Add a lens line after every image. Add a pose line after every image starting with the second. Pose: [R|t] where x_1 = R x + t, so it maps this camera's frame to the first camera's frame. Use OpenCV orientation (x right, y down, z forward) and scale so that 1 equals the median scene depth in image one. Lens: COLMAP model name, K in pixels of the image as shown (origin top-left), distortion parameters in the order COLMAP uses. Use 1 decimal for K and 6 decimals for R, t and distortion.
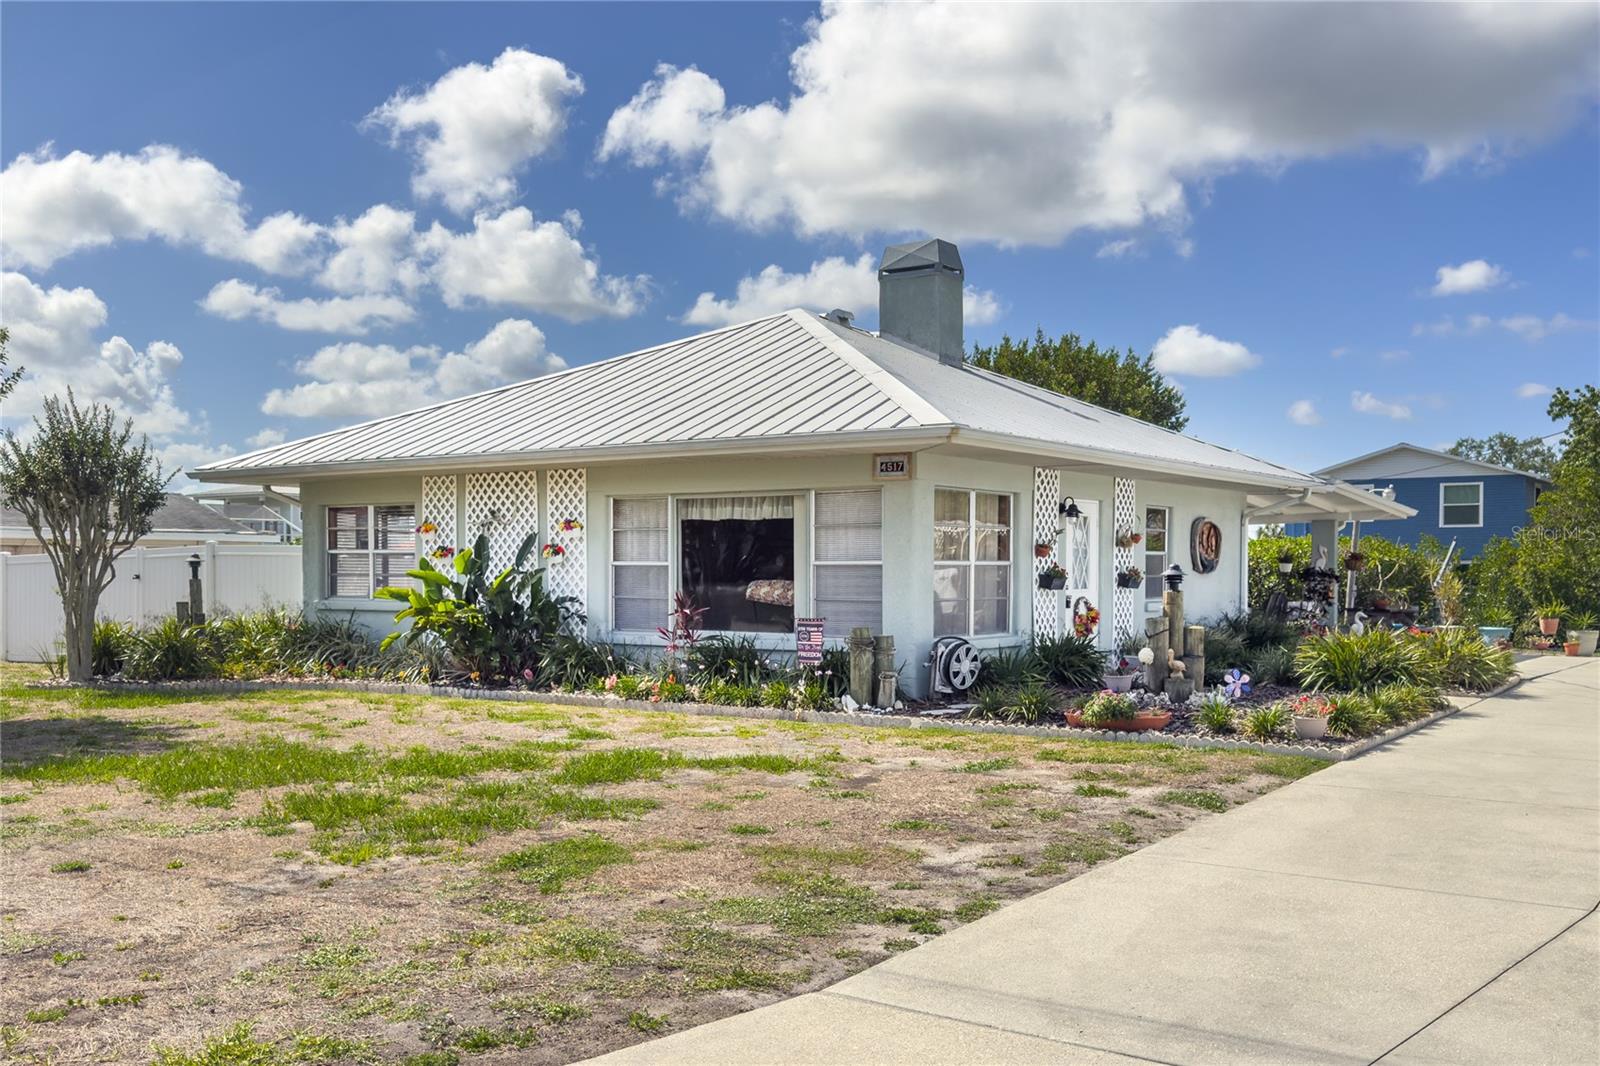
lens RADIAL K [[1479.7, 0, 791.2], [0, 1479.7, 623.3], [0, 0, 1]] dist [0.009532, 0.015787]
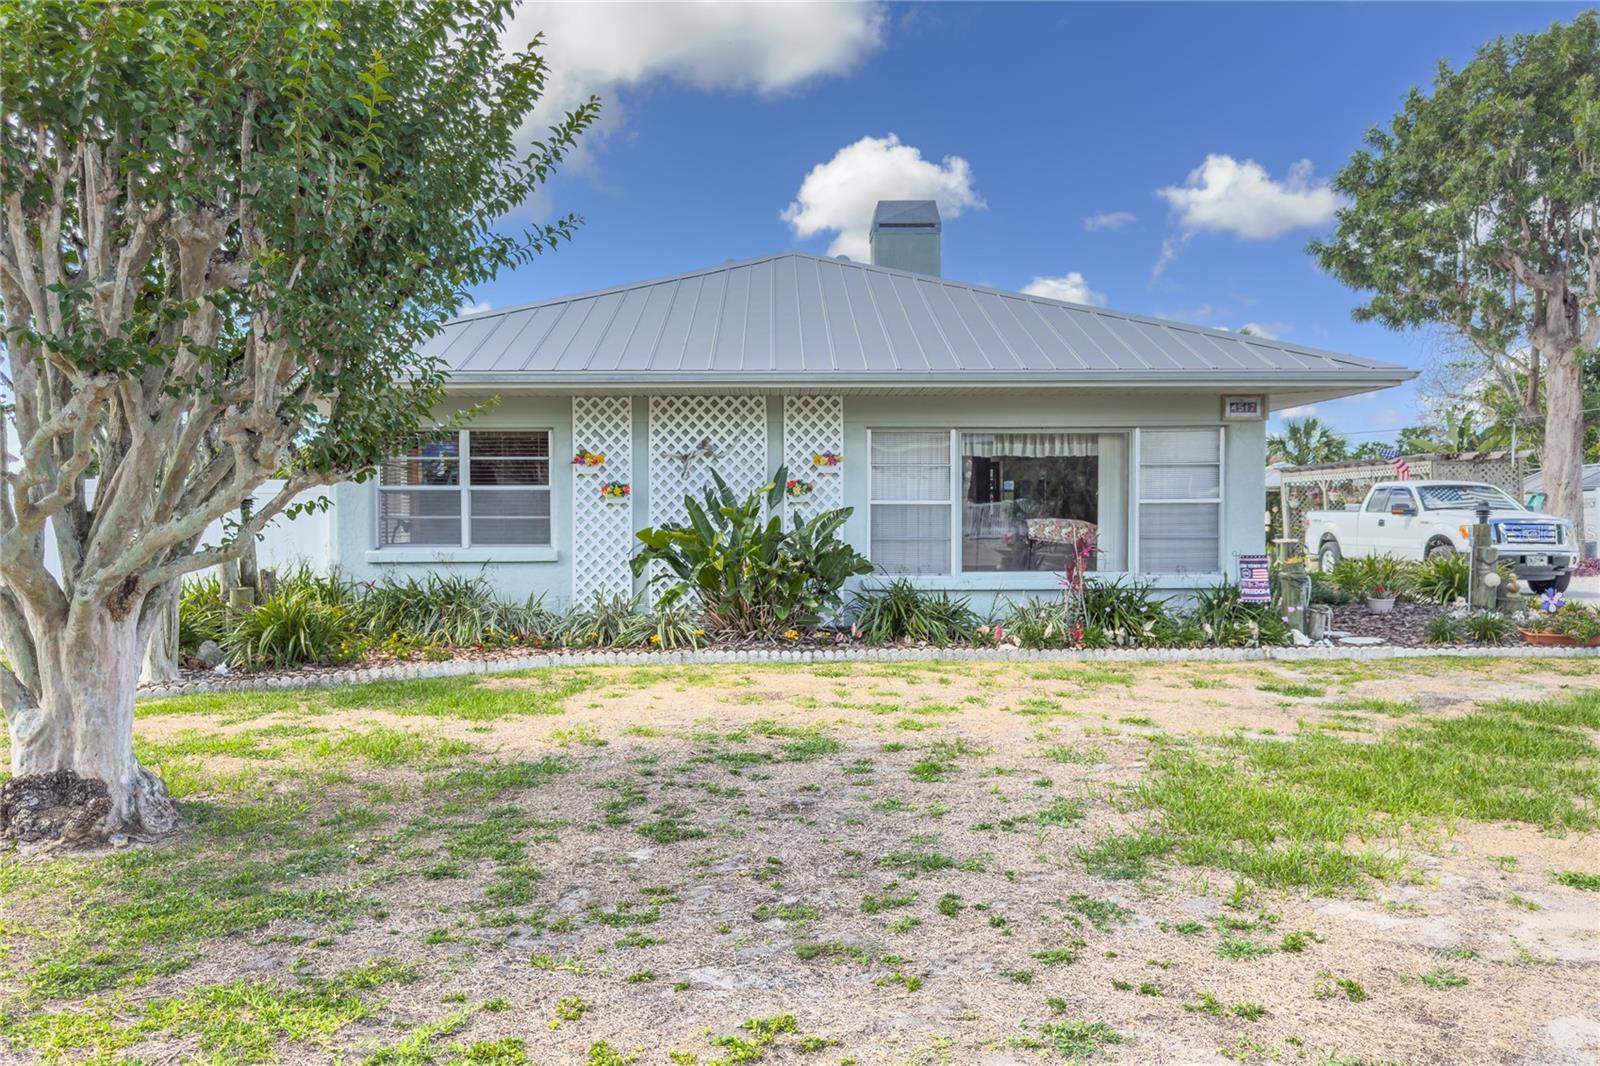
lens RADIAL K [[1225.2, 0, 806.8], [0, 1225.2, 495.2], [0, 0, 1]] dist [0.003832, 0.012925]
pose [[0.817146, 0.003676, 0.576419, -0.596581], [0.025110, 0.998803, -0.041967, -0.014443], [-0.575884, 0.048767, 0.816076, 0.419654]]
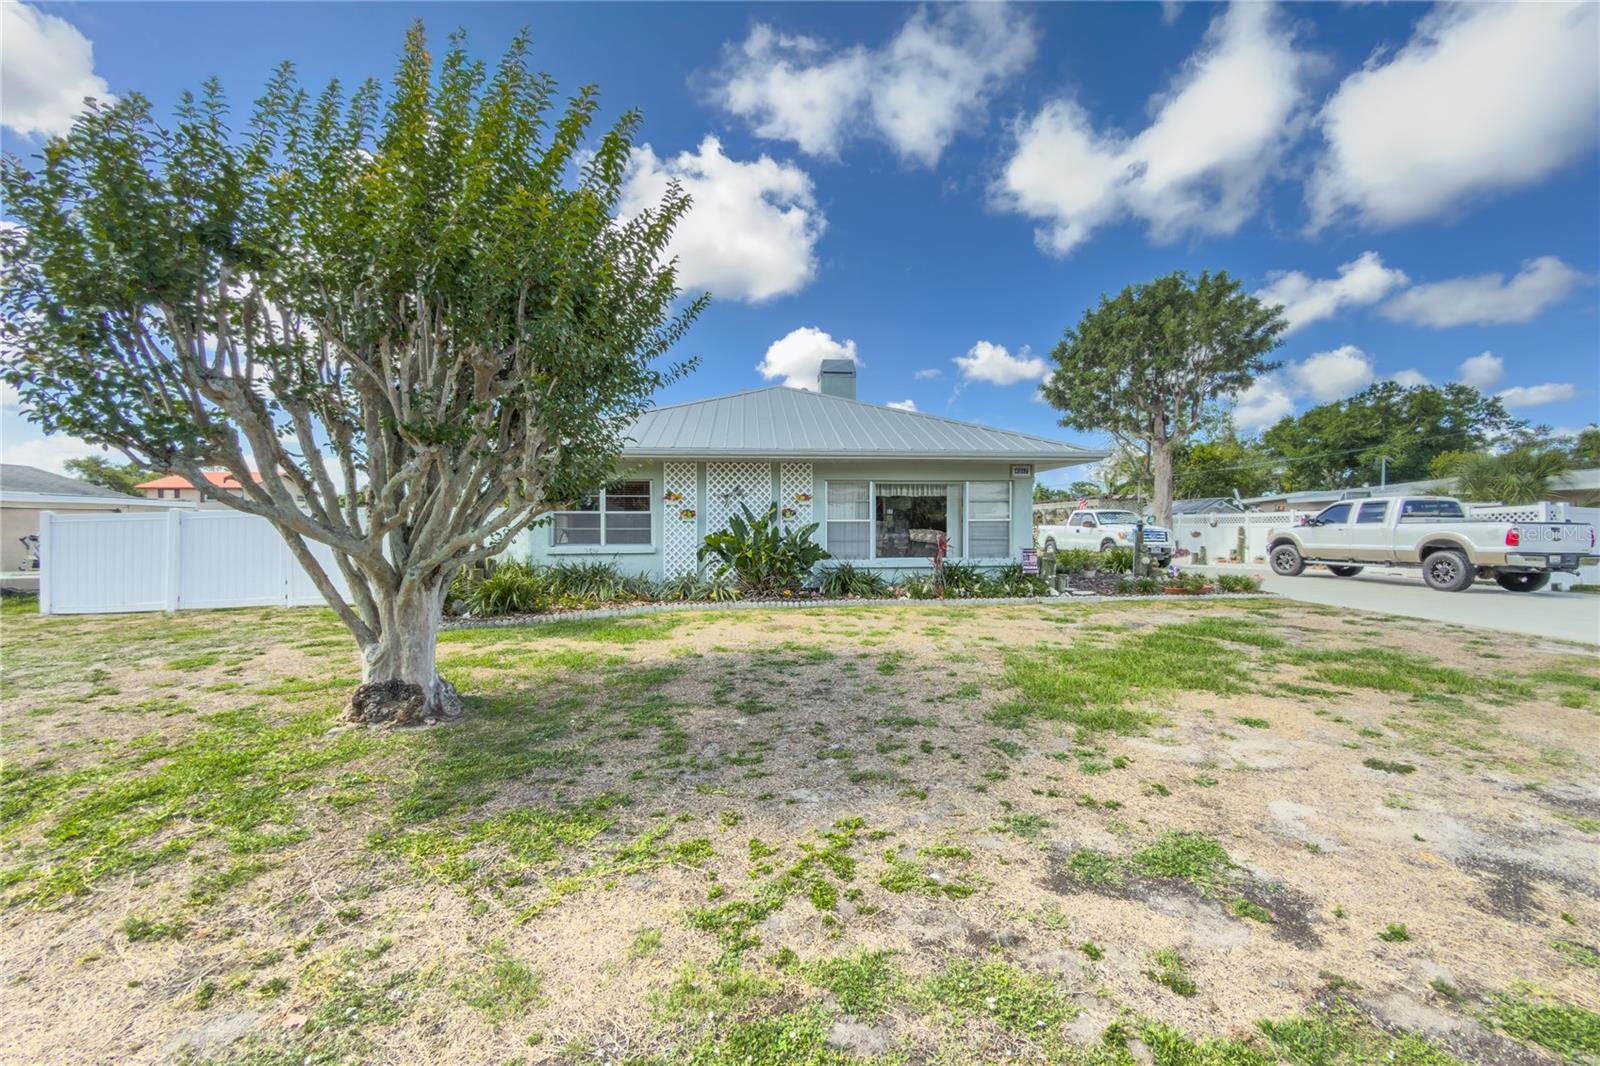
lens RADIAL K [[646.0, 0, 821.0], [0, 646.0, 510.1], [0, 0, 1]] dist [-0.000491, -0.000009]
pose [[0.762299, 0.010905, 0.647133, -0.612505], [0.027692, 0.998393, -0.049445, -0.016520], [-0.646632, 0.055612, 0.760772, 0.456124]]
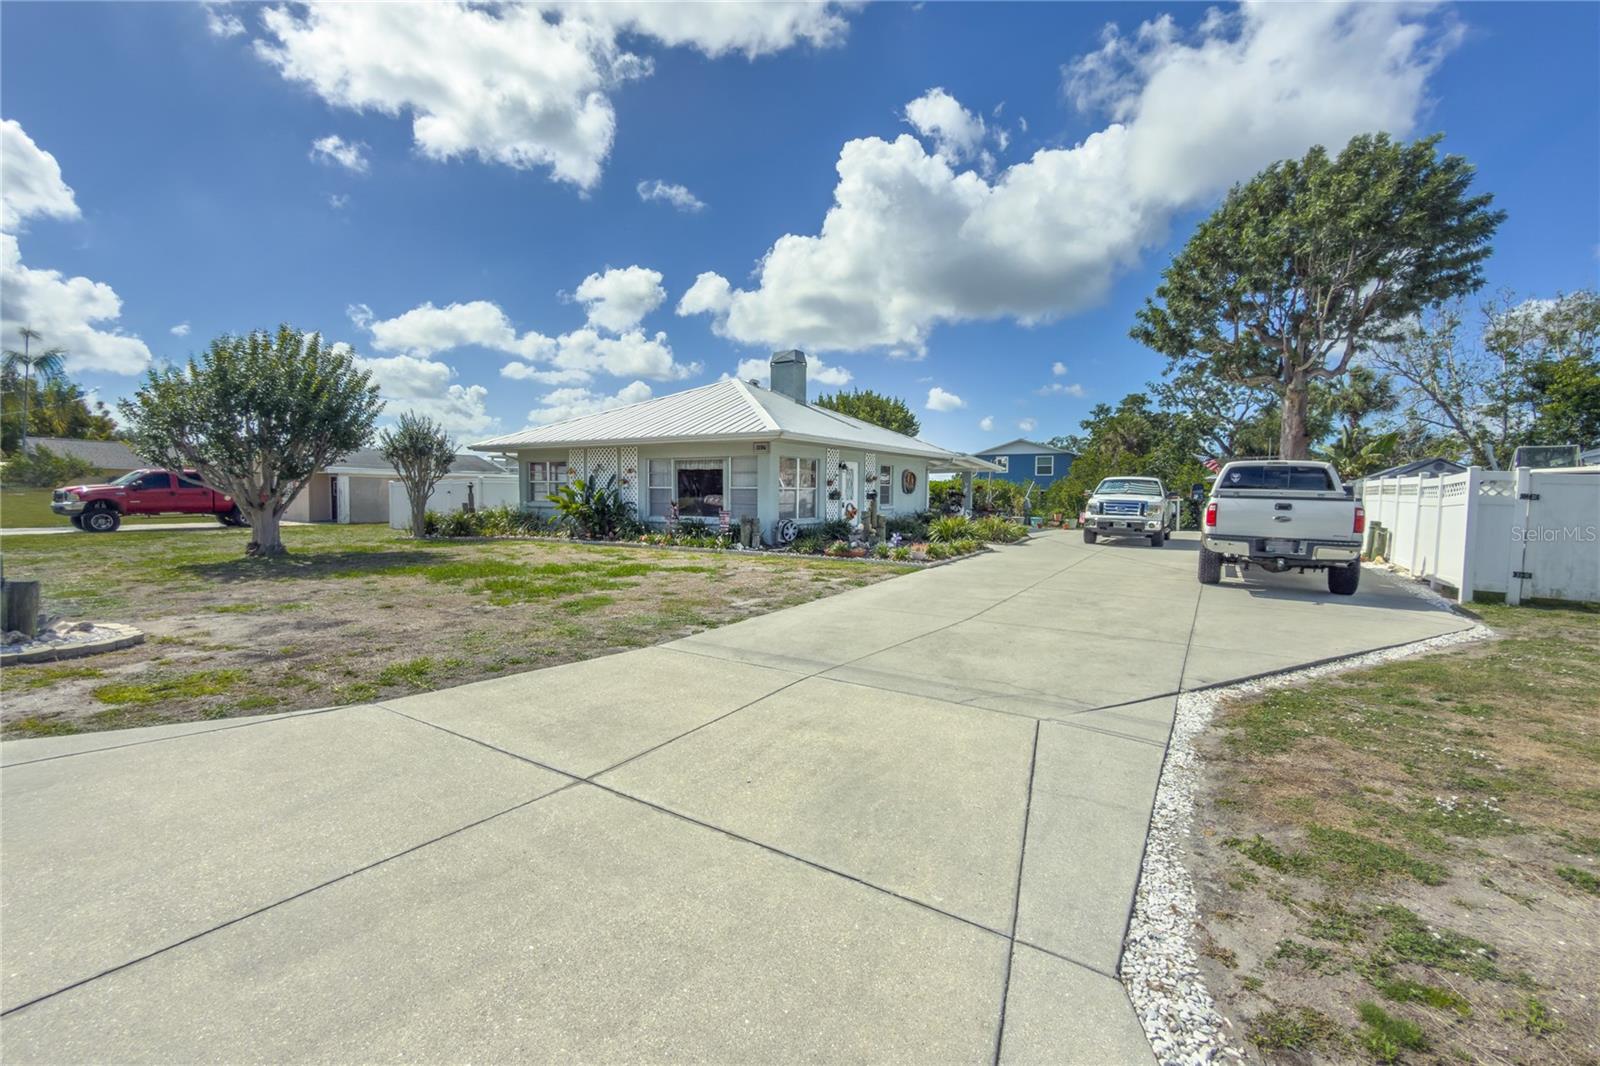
lens RADIAL K [[661.5, 0, 800.0], [0, 661.5, 533.0], [0, 0, 1]] dist [0.002102, 0.000019]
pose [[0.998865, 0.003970, 0.047472, 0.070754], [-0.005176, 0.999666, 0.025314, 0.004089], [-0.047356, -0.025531, 0.998552, -0.063295]]
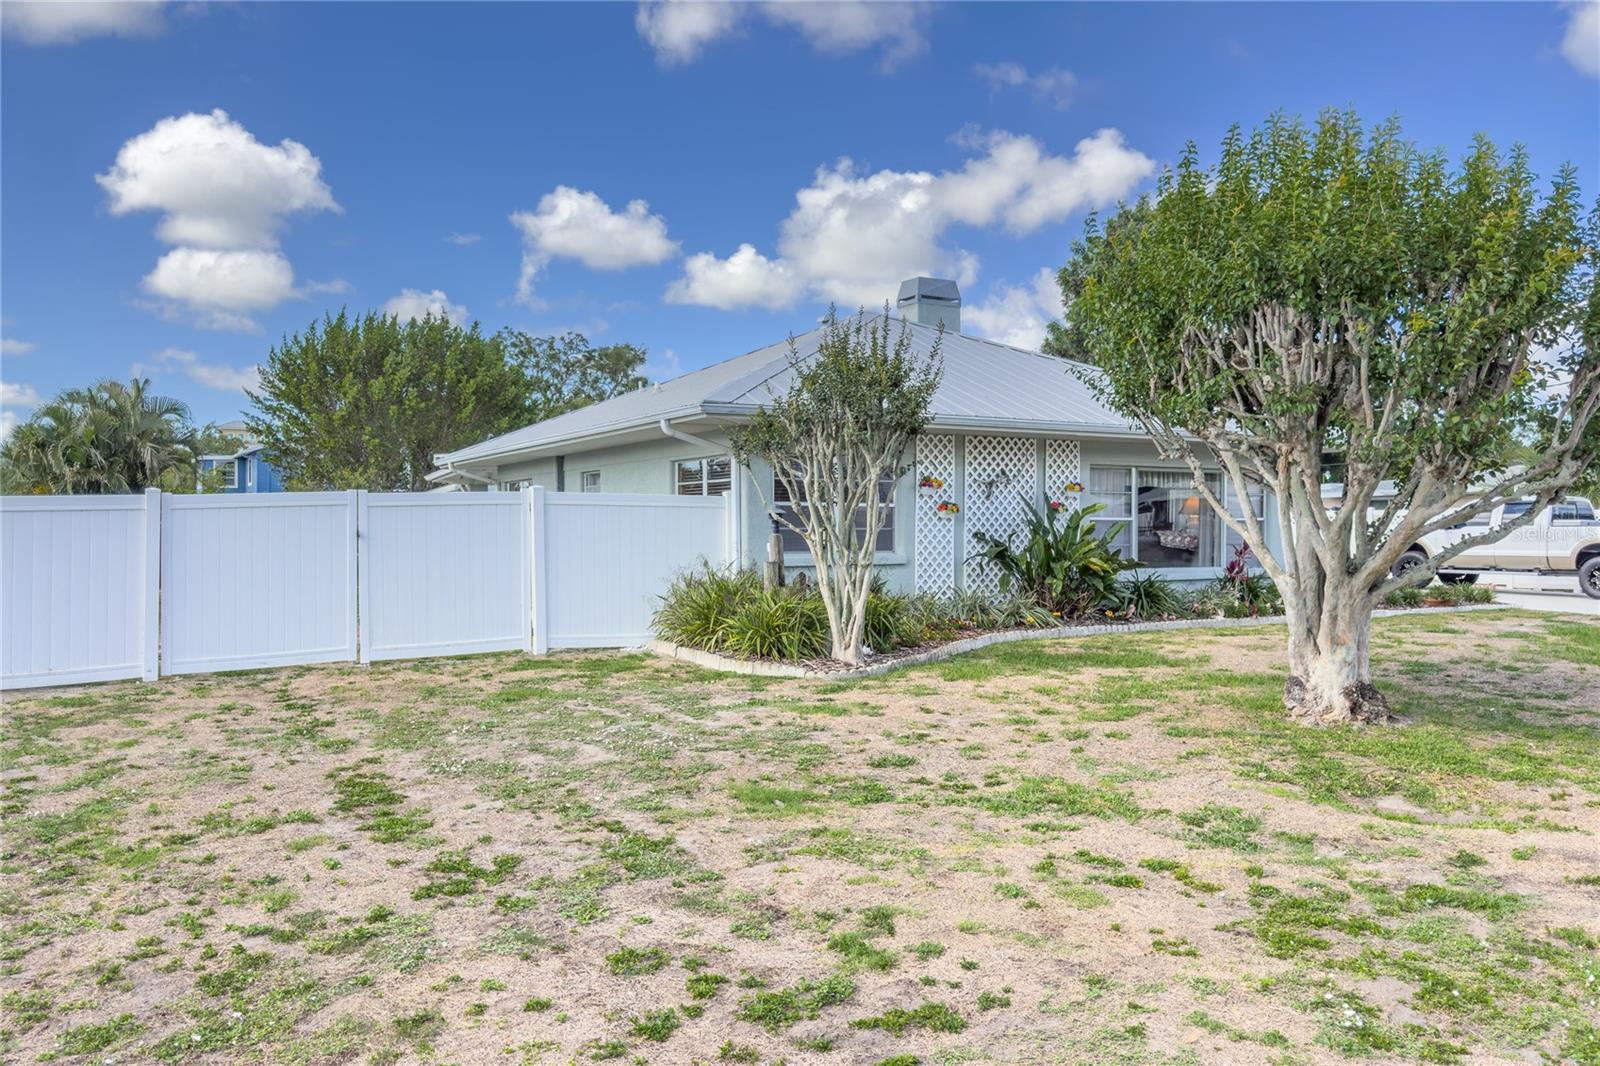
lens RADIAL K [[1225.2, 0, 806.8], [0, 1225.2, 495.2], [0, 0, 1]] dist [0.003832, 0.012925]
pose [[0.427559, 0.021687, 0.903727, -1.177271], [0.031091, 0.998768, -0.038677, -0.028203], [-0.903453, 0.044635, 0.426358, 0.790279]]
